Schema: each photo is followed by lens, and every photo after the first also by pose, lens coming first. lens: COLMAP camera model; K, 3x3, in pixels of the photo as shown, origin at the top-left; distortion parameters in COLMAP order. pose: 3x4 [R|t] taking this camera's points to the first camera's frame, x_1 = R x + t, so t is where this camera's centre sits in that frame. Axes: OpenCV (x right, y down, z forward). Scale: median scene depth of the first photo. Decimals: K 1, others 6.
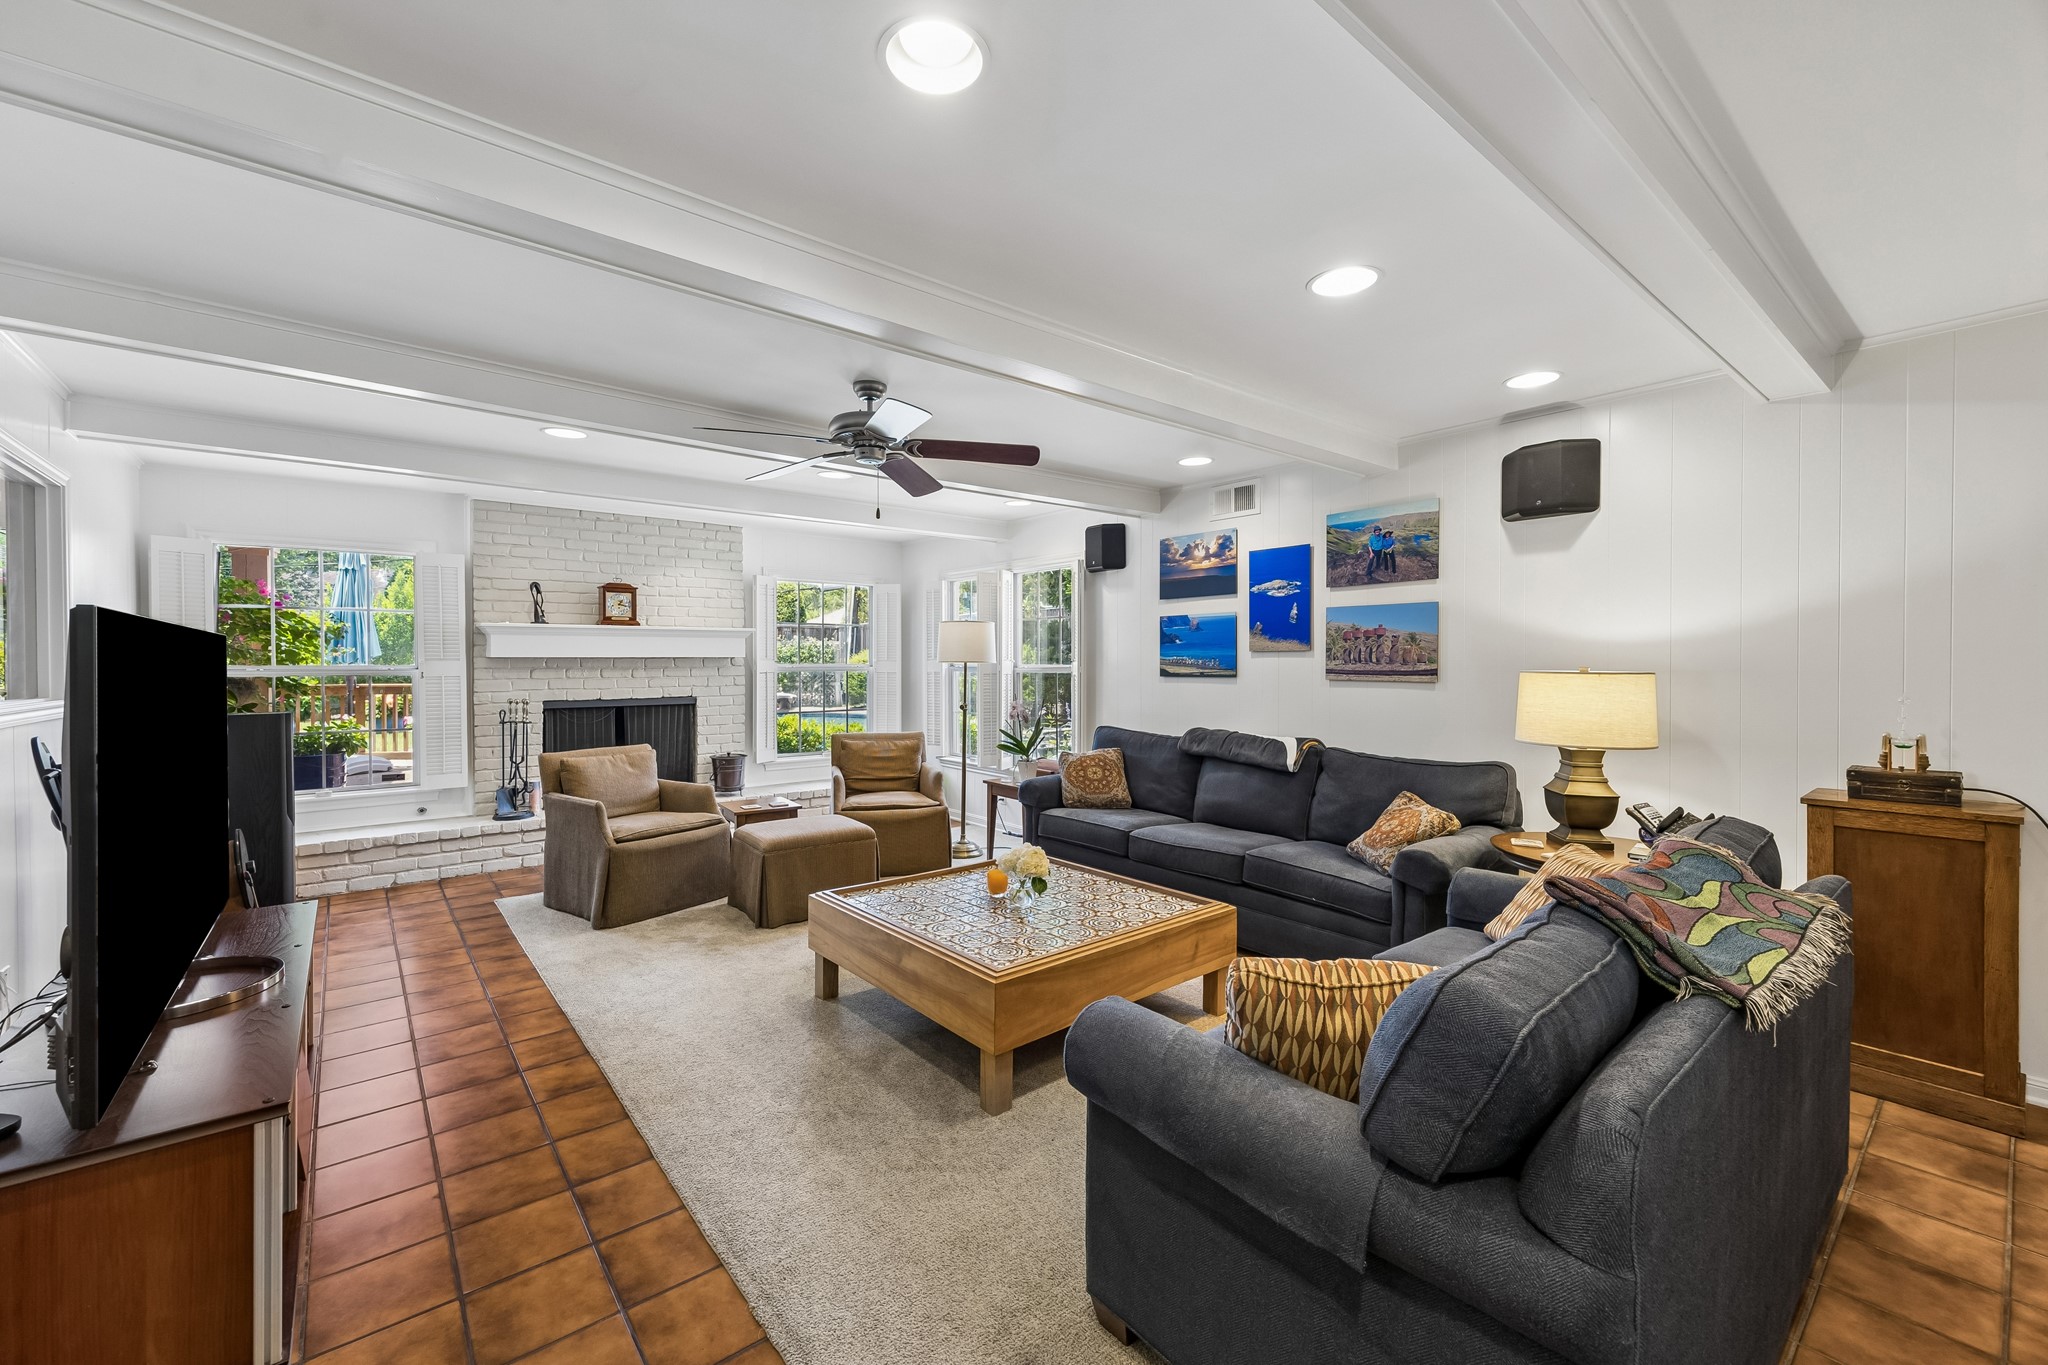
lens RADIAL K [[829.6, 0, 1024.0], [0, 829.6, 682.5], [0, 0, 1]] dist [-0.000990, -0.000130]
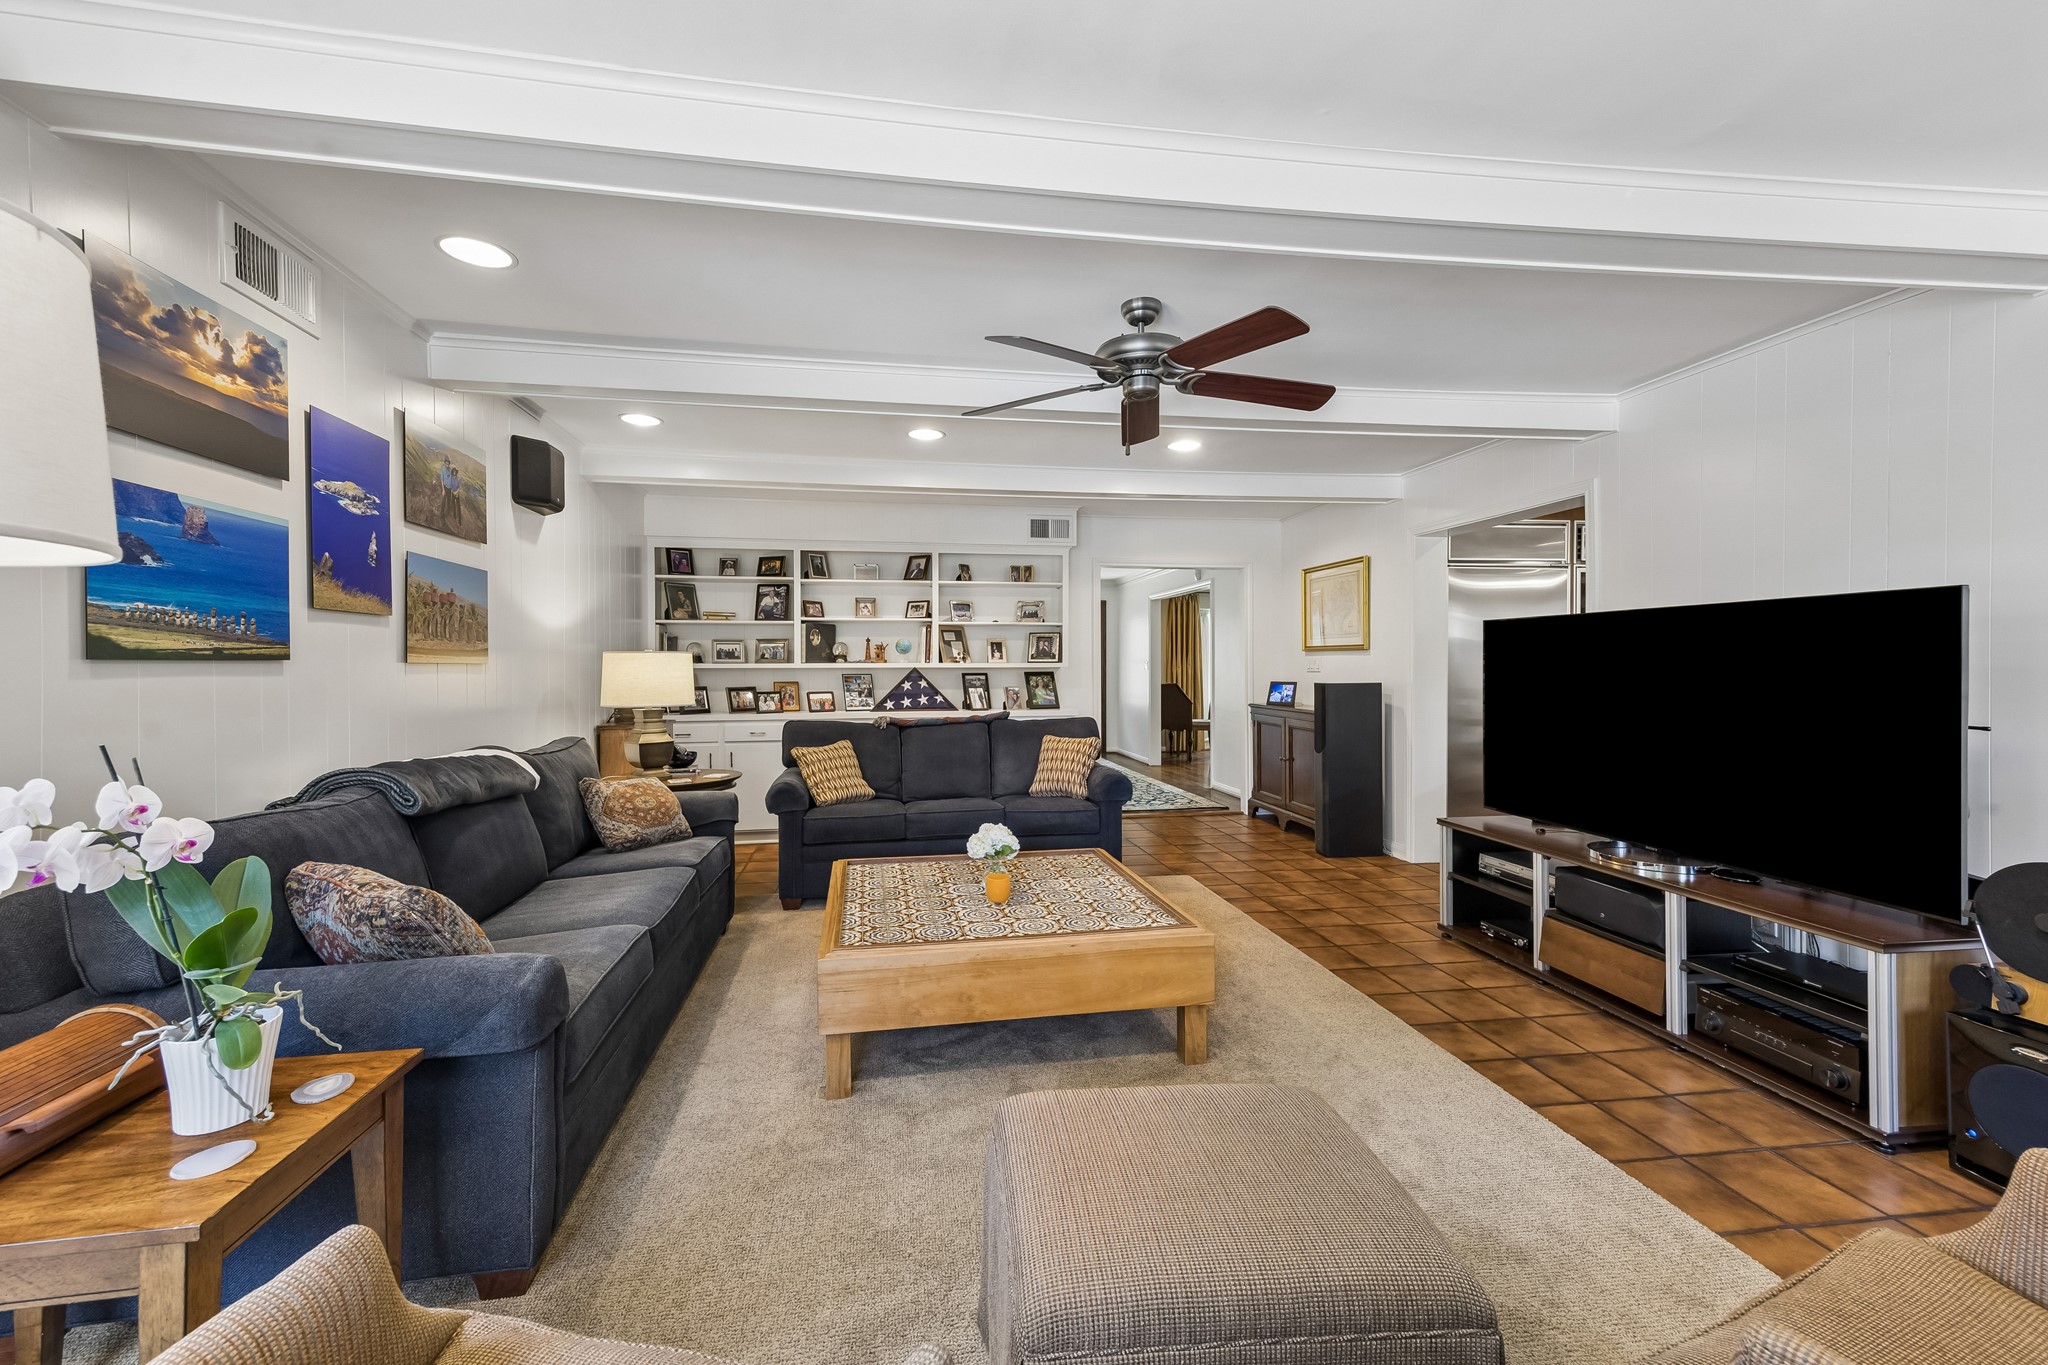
lens RADIAL K [[803.5, 0, 1019.7], [0, 803.5, 674.6], [0, 0, 1]] dist [0.013883, -0.000239]
pose [[-0.863760, -0.001601, 0.503901, -0.337361], [0.017538, 0.999294, 0.033238, -0.006094], [-0.503598, 0.037547, -0.863122, 1.208264]]
